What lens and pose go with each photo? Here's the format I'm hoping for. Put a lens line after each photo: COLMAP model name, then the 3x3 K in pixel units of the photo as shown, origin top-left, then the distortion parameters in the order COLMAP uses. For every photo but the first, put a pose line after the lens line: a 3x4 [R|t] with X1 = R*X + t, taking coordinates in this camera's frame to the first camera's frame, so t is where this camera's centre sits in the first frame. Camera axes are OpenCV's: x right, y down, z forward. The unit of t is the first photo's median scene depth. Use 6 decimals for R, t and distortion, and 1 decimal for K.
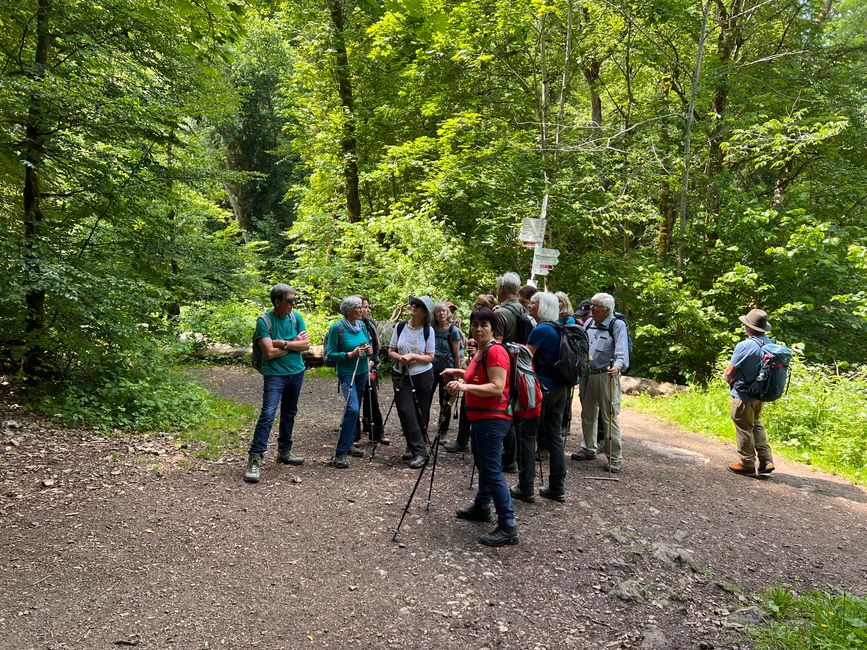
lens RADIAL K [[651.1, 0, 433.5], [0, 651.1, 325.0], [0, 0, 1]] dist [0.074551, -0.087750]
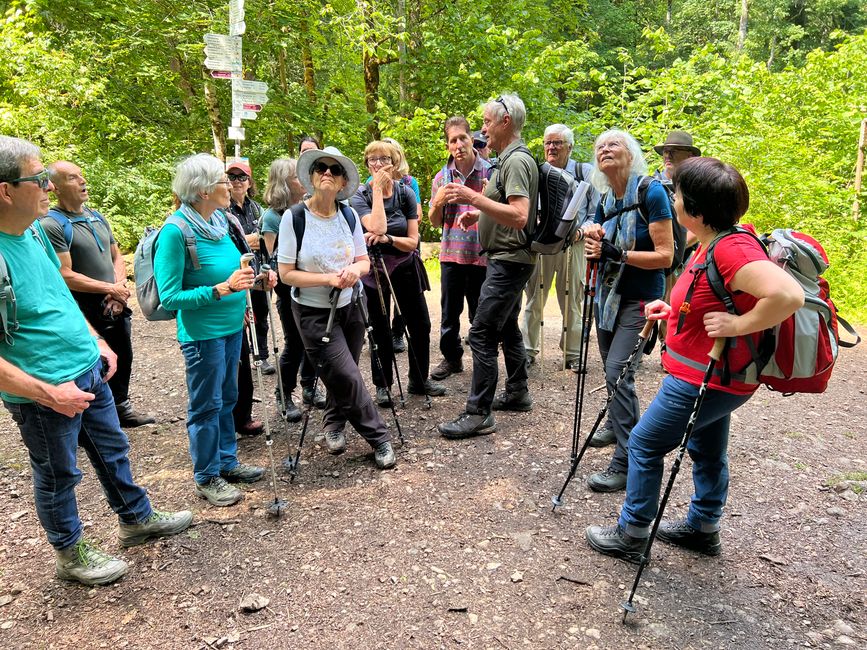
lens RADIAL K [[651.1, 0, 433.5], [0, 651.1, 325.0], [0, 0, 1]] dist [0.074551, -0.087750]
pose [[0.784233, -0.227485, 0.577260, -0.147756], [0.098712, 0.964259, 0.245888, -0.016265], [-0.612564, -0.135851, 0.778659, 0.275910]]
